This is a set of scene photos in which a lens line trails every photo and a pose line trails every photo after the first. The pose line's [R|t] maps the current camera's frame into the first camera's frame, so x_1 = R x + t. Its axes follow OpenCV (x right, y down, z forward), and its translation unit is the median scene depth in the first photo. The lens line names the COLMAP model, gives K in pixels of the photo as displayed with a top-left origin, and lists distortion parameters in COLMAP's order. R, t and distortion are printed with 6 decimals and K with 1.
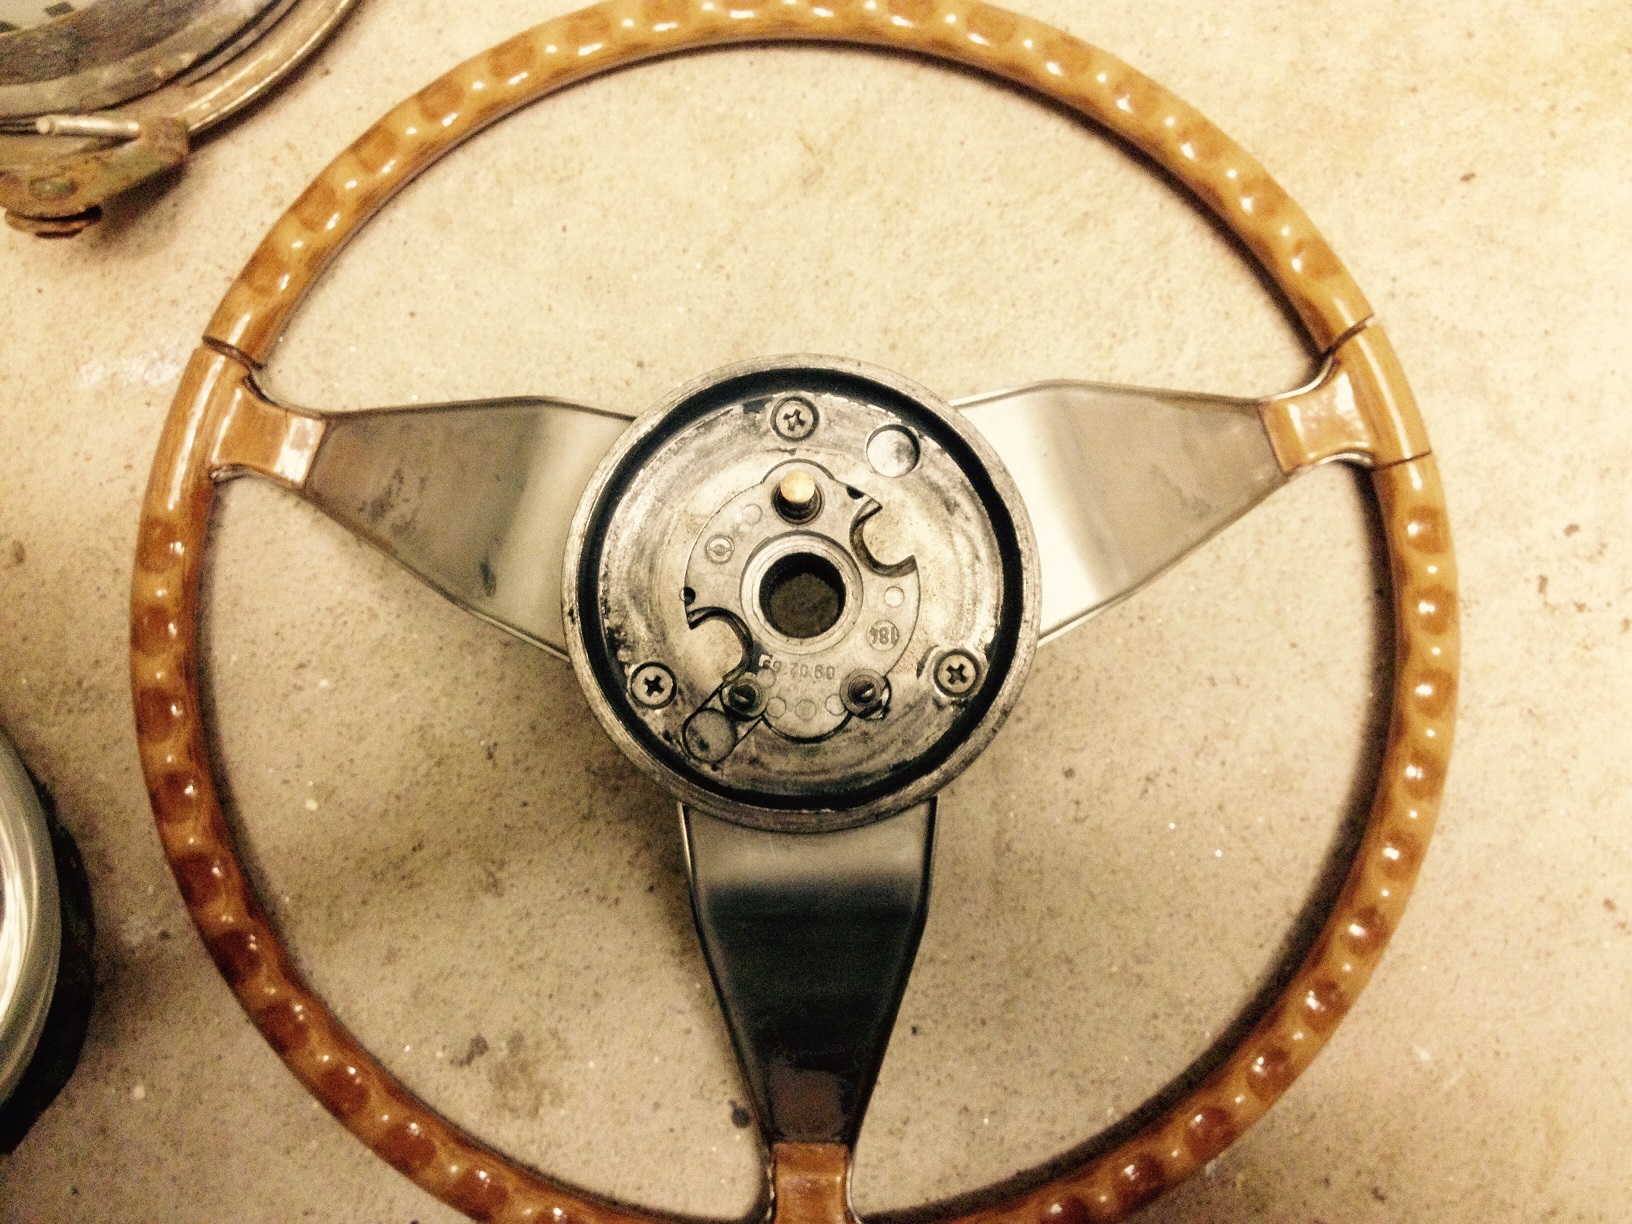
lens RADIAL K [[1666.2, 0, 816.0], [0, 1666.2, 612.0], [0, 0, 1]] dist [0.214069, -0.464723]
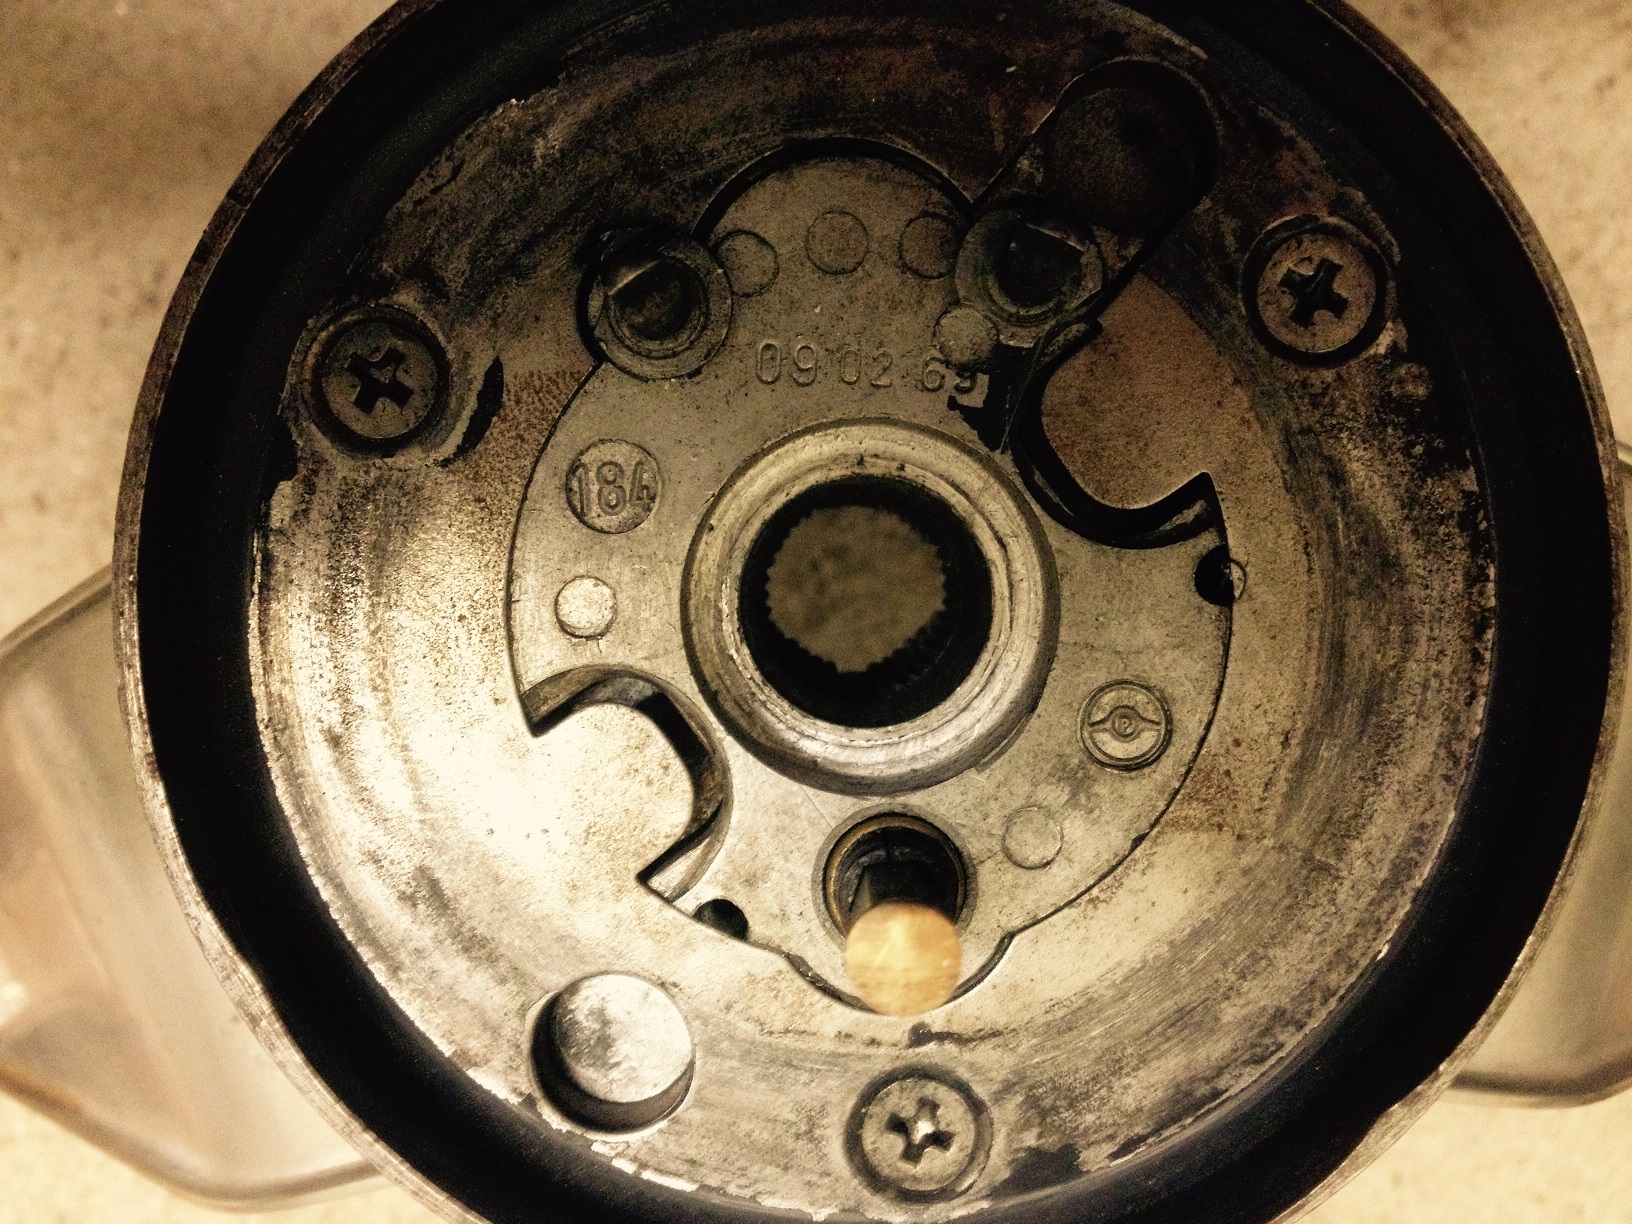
lens RADIAL K [[1666.2, 0, 816.0], [0, 1666.2, 612.0], [0, 0, 1]] dist [0.214069, -0.464723]
pose [[-0.998520, 0.052268, 0.015048, -0.003082], [-0.051944, -0.998425, 0.021196, -0.019177], [0.016132, 0.020383, 0.999662, 0.670289]]
